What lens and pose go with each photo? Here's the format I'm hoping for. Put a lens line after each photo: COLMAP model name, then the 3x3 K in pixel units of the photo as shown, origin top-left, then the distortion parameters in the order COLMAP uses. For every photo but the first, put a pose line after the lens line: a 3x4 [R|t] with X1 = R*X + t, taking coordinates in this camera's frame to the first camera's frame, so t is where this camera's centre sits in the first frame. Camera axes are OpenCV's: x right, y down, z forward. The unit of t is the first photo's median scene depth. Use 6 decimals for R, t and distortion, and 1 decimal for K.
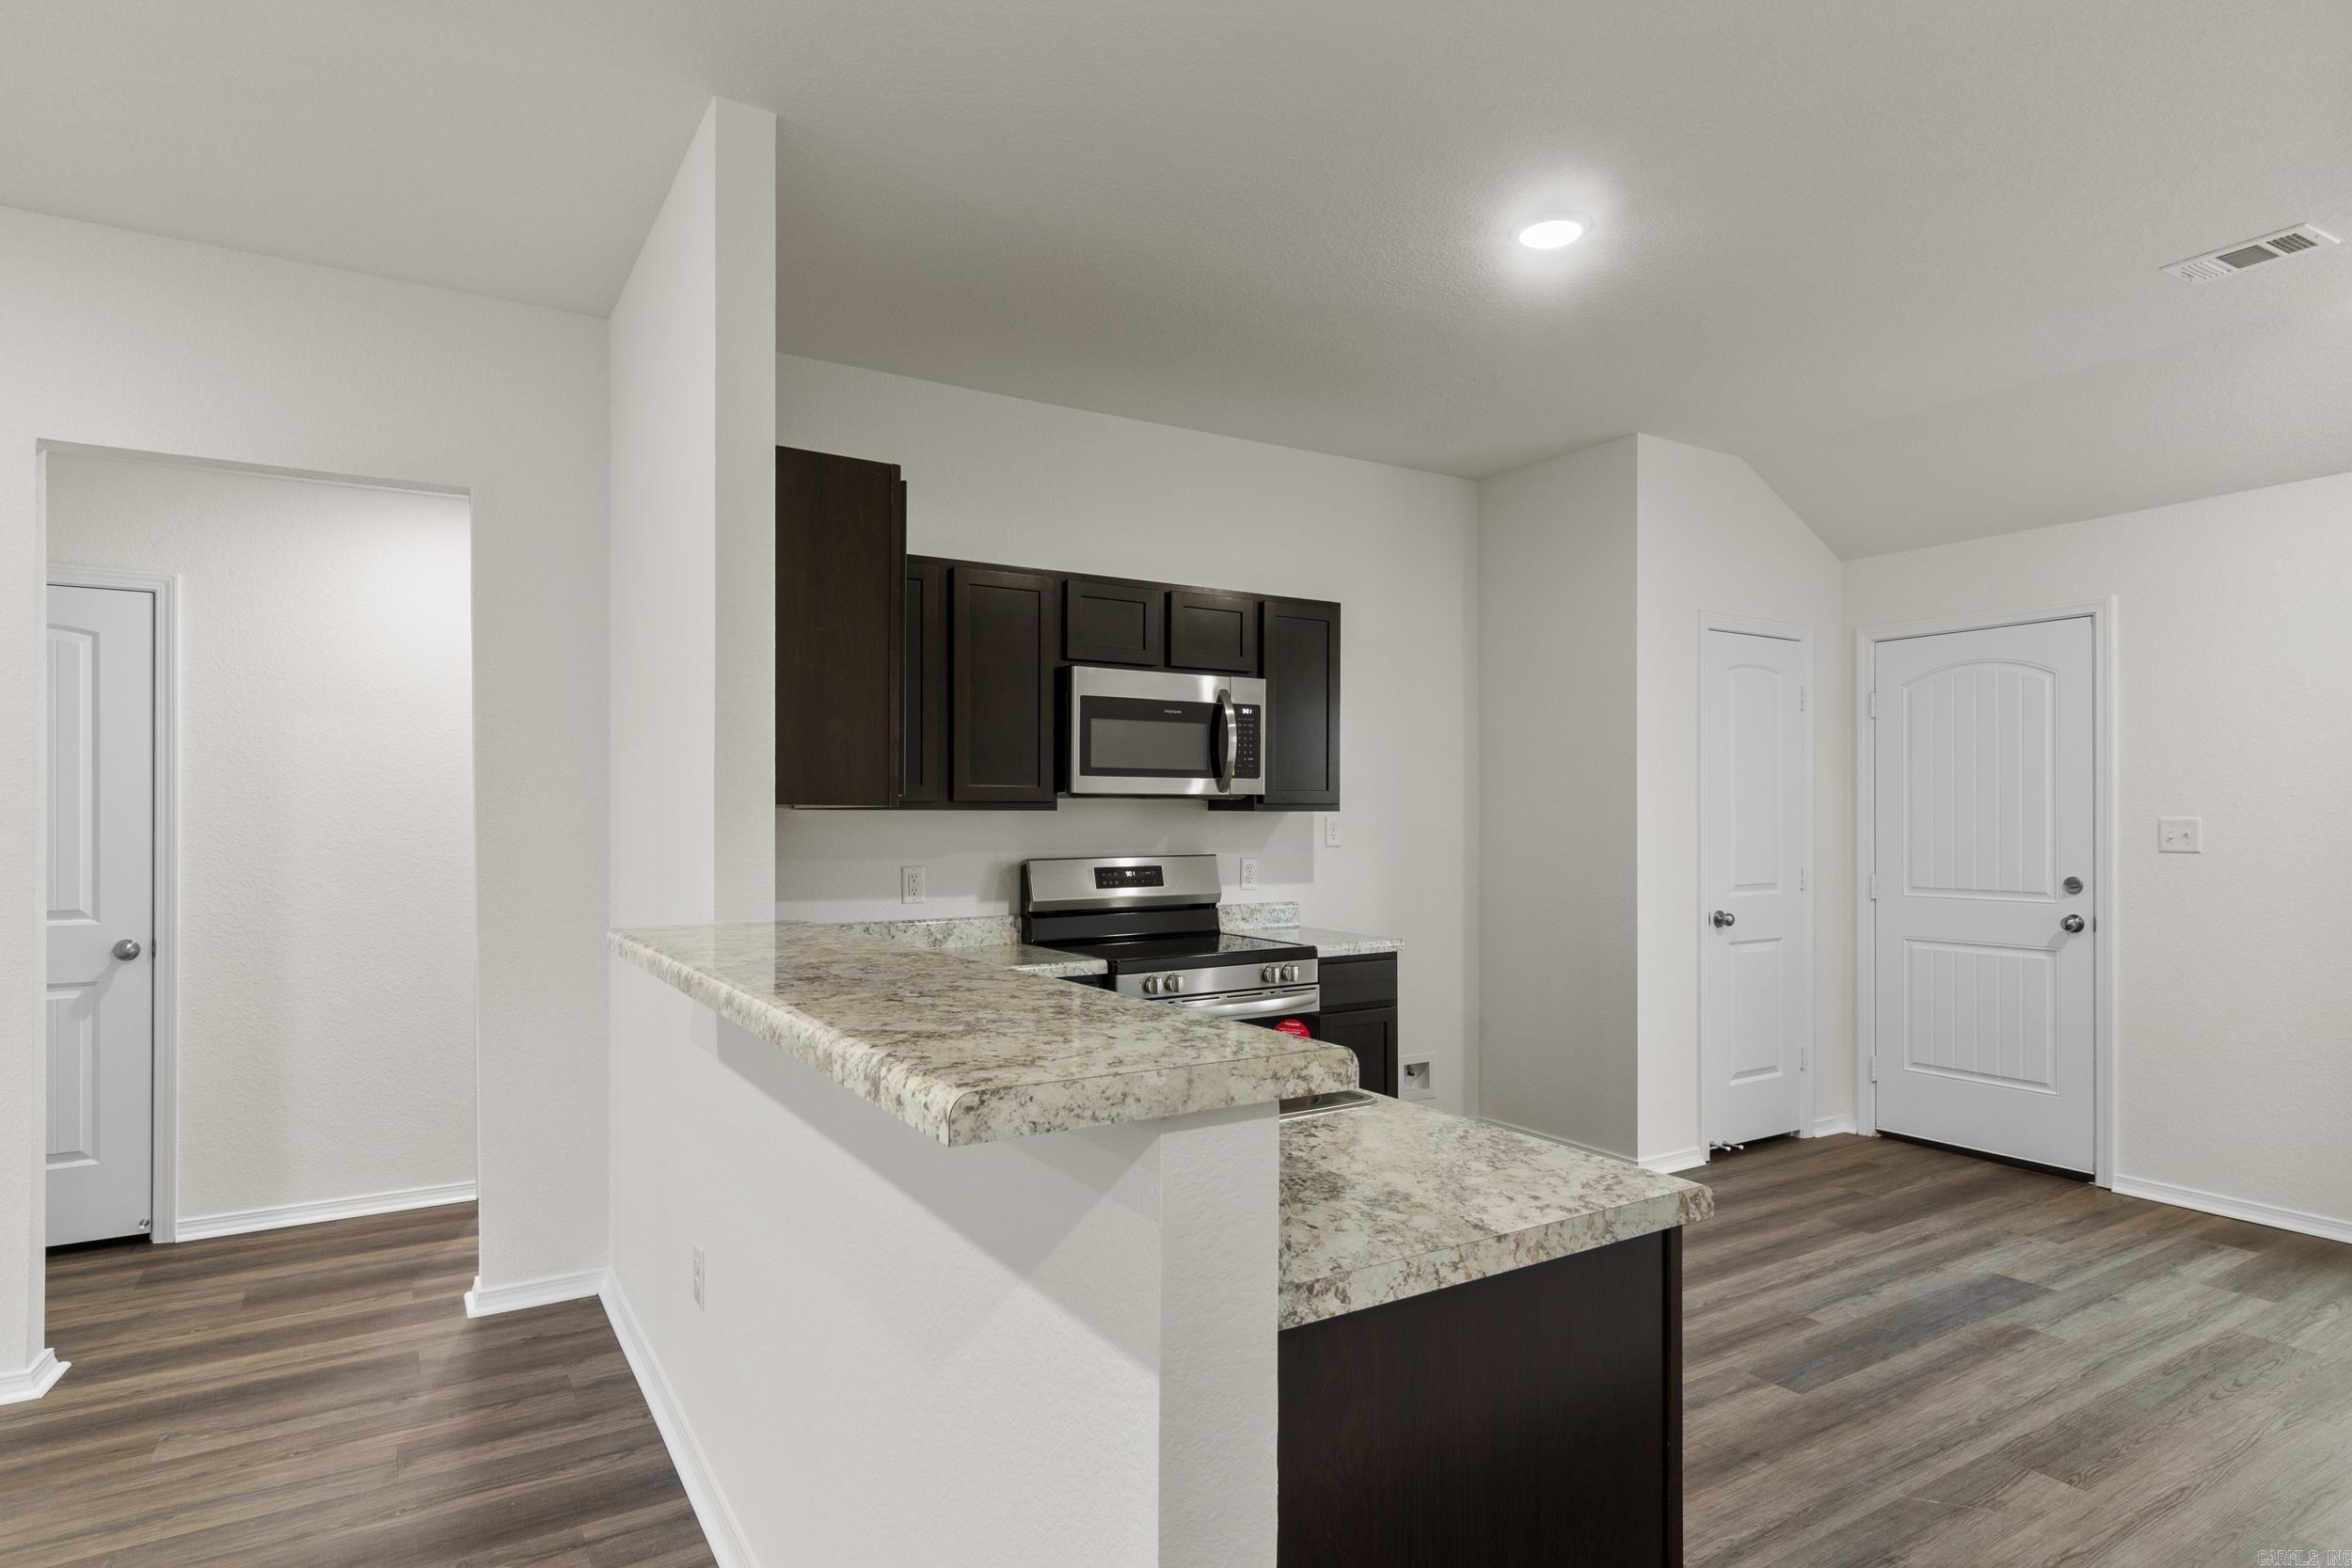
lens RADIAL K [[1290.6, 0, 1220.0], [0, 1290.6, 799.8], [0, 0, 1]] dist [-0.002322, -0.000306]
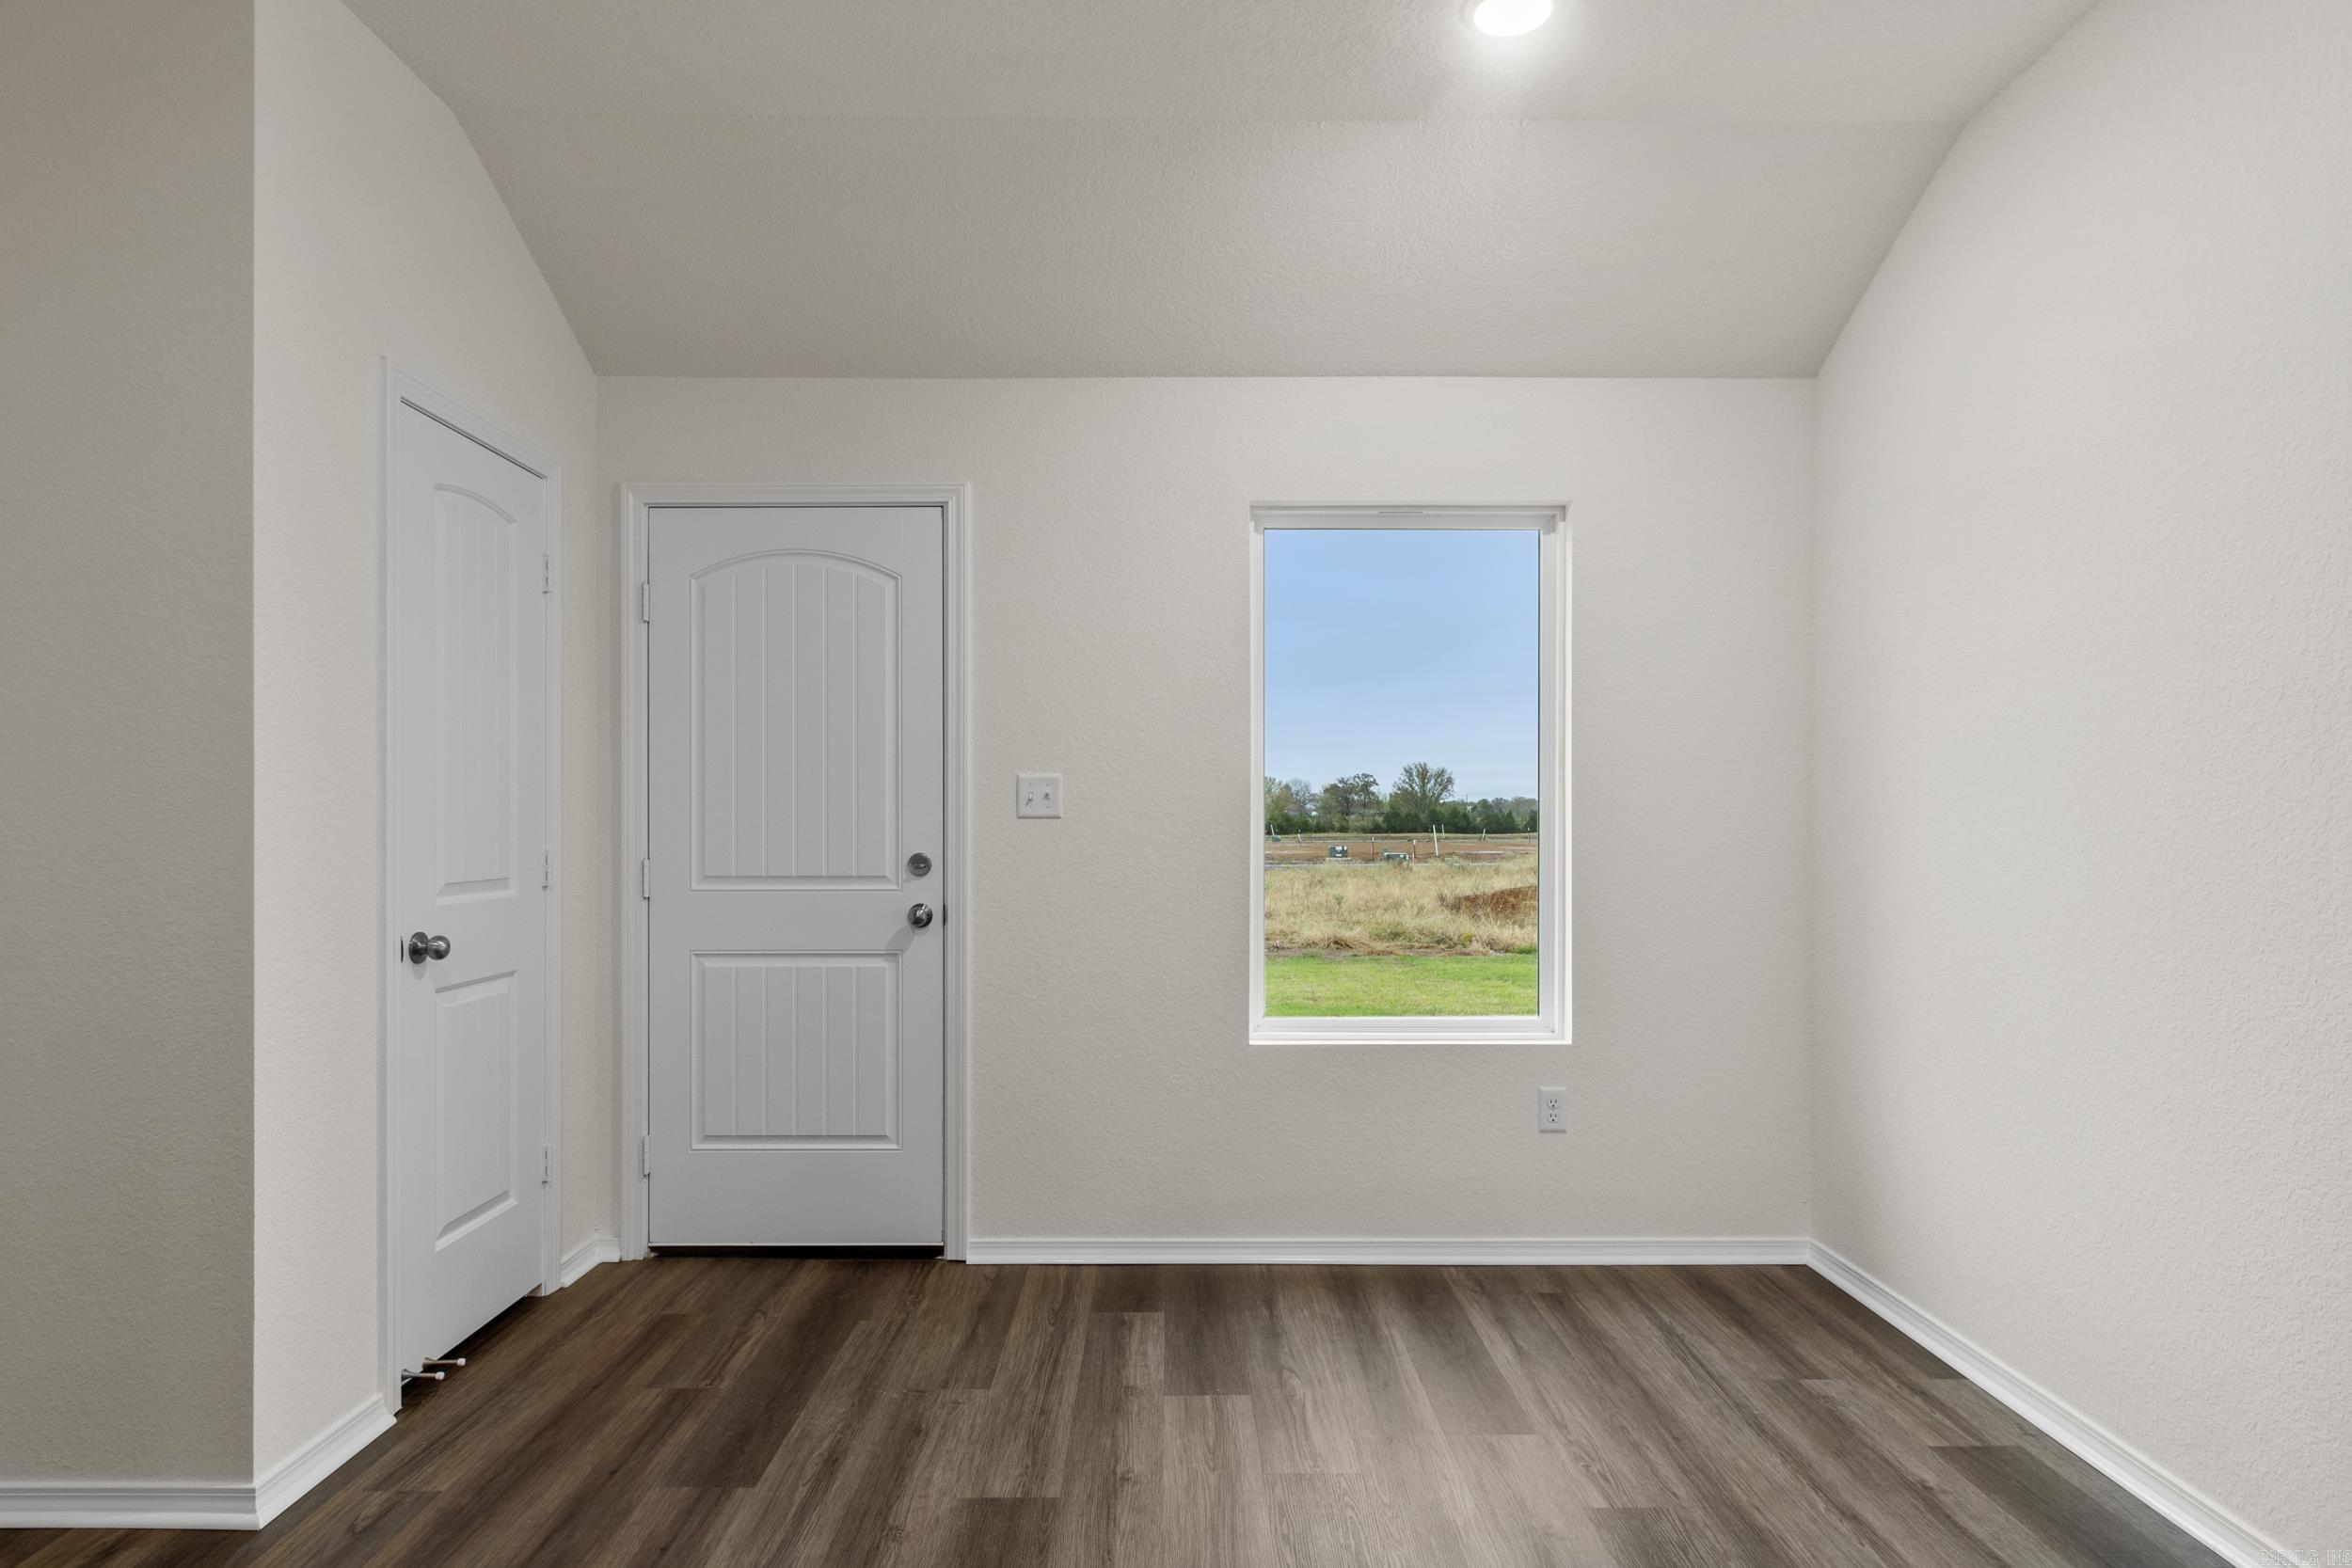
lens RADIAL K [[1280.3, 0, 1149.9], [0, 1280.3, 826.5], [0, 0, 1]] dist [0.000124, 0.000078]
pose [[0.554118, -0.003309, 0.832431, 0.121425], [-0.010011, 0.999893, 0.010638, 0.035809], [-0.832378, -0.014228, 0.554026, 0.488150]]
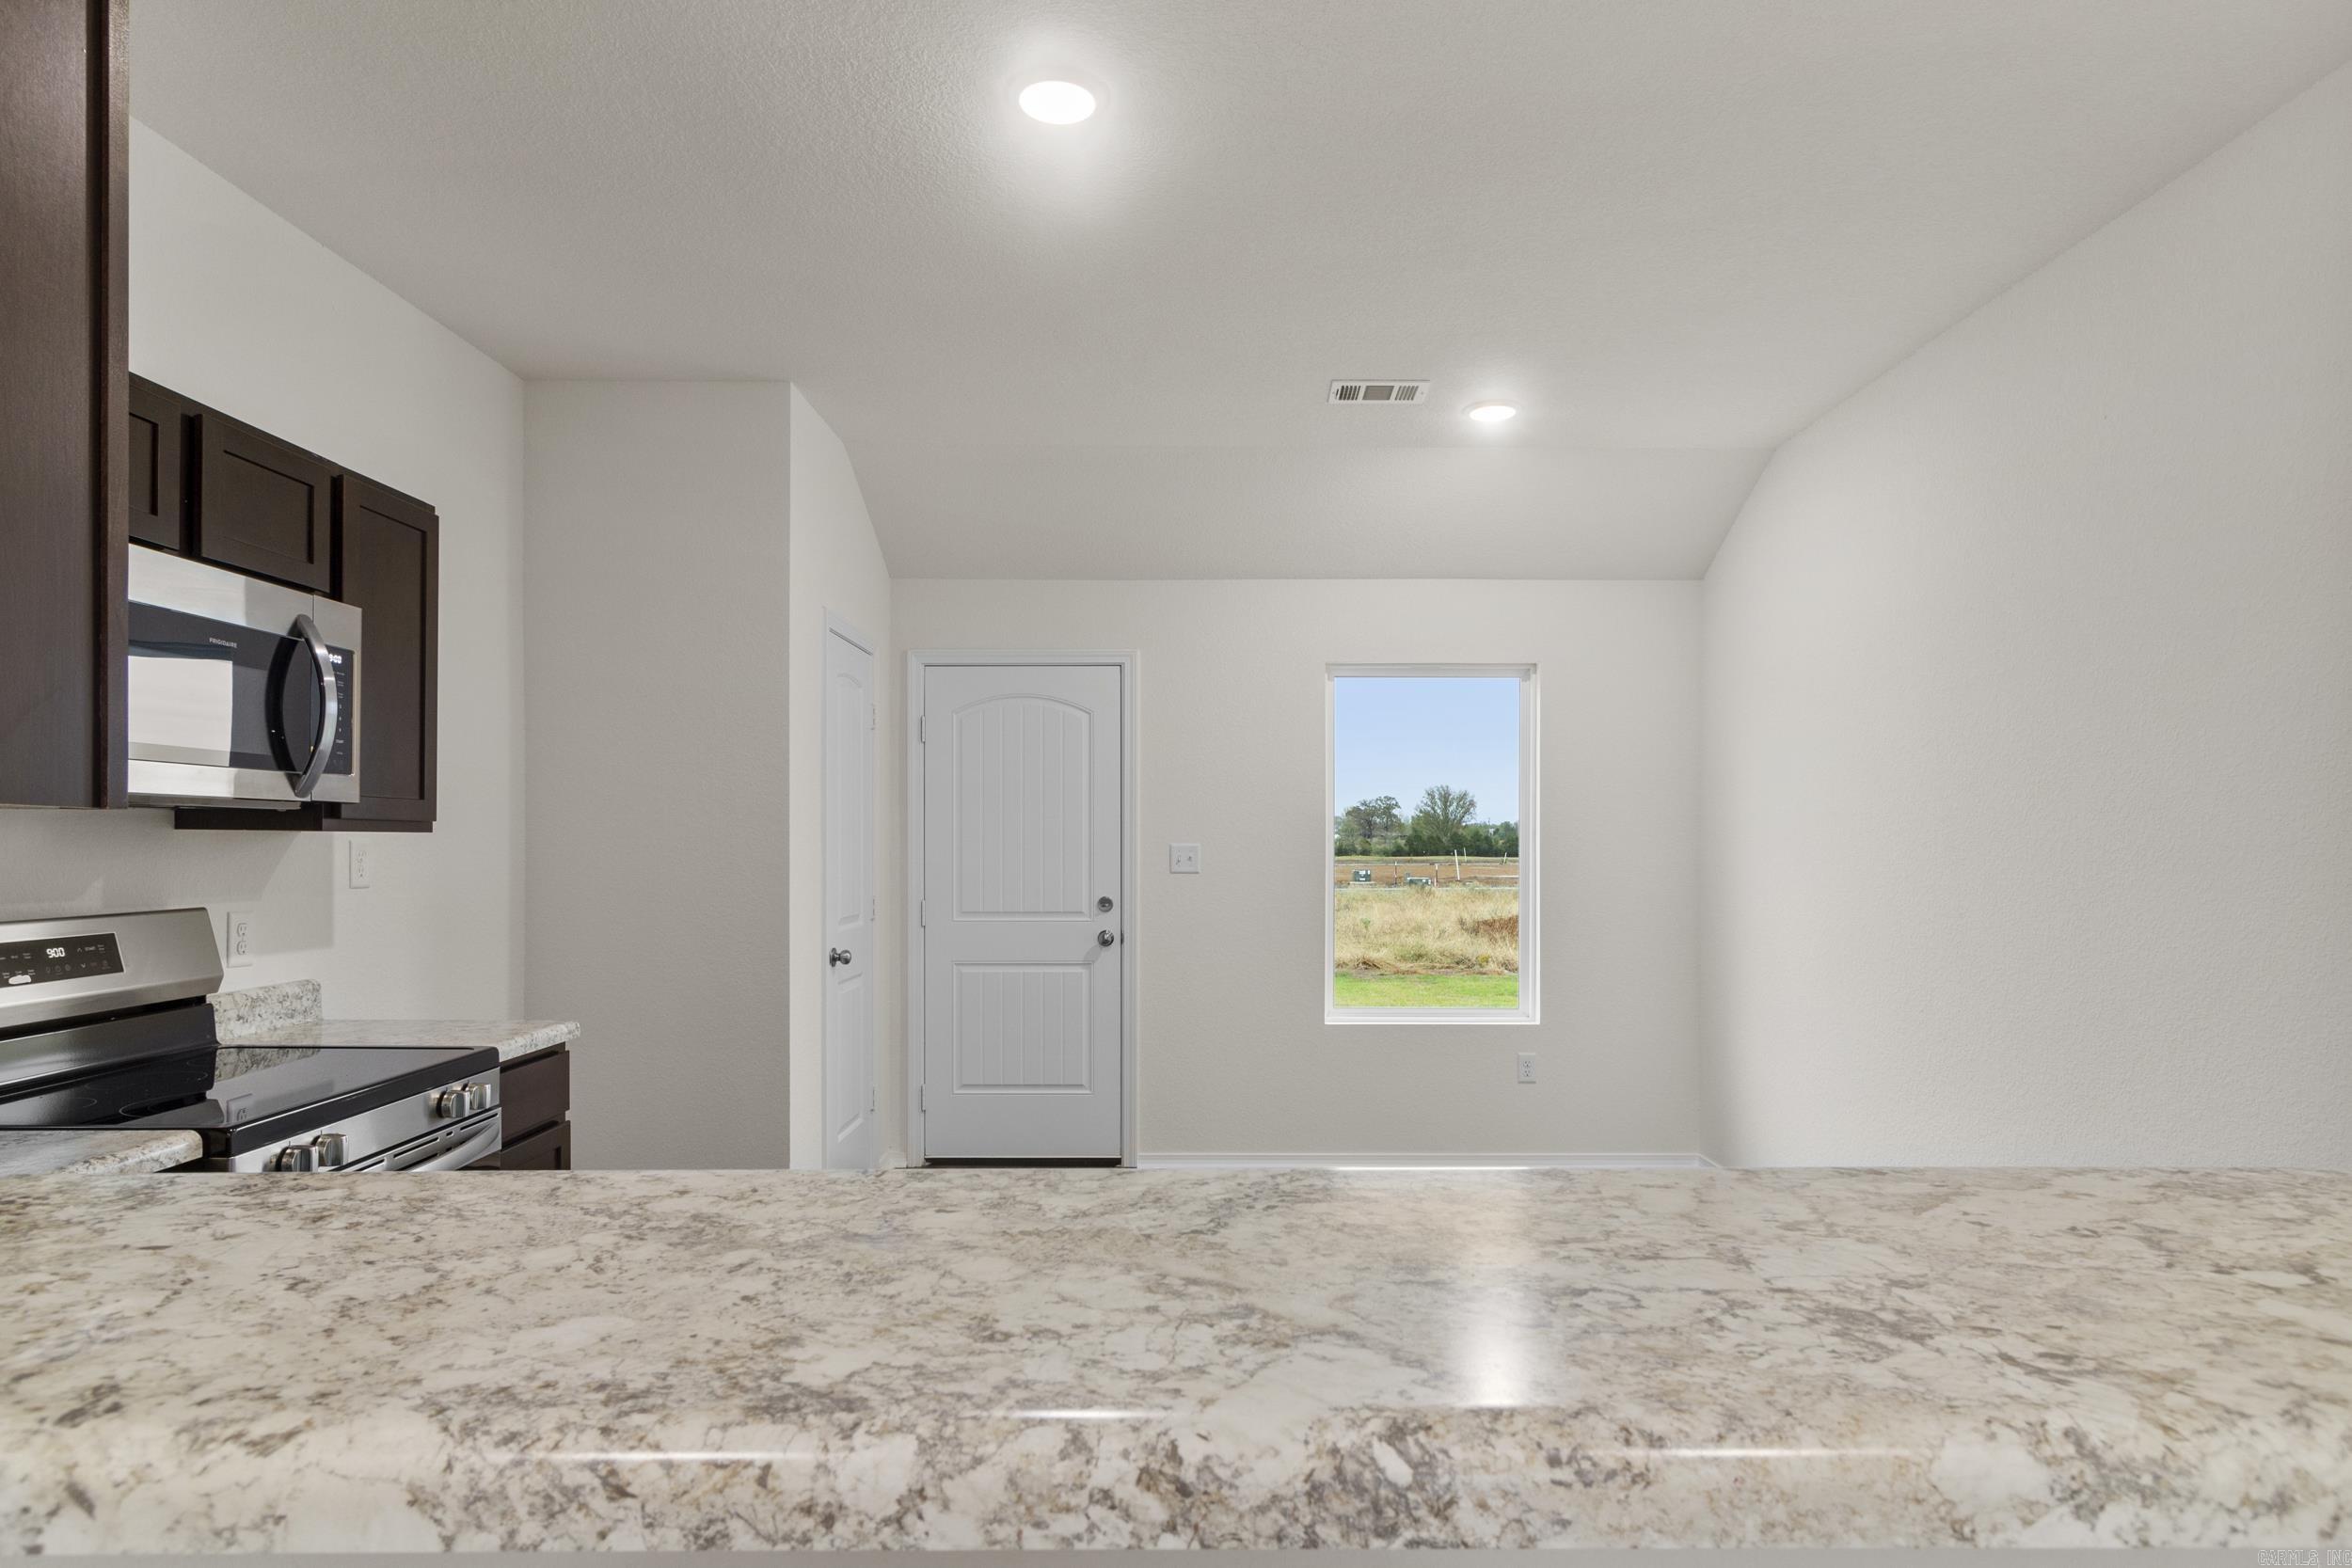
lens RADIAL K [[1277.5, 0, 1175.7], [0, 1277.5, 846.0], [0, 0, 1]] dist [0.000884, -0.000045]
pose [[0.552192, -0.000637, 0.833717, -0.232849], [-0.011063, 0.999906, 0.008091, 0.006426], [-0.833644, -0.013692, 0.552133, 0.344076]]
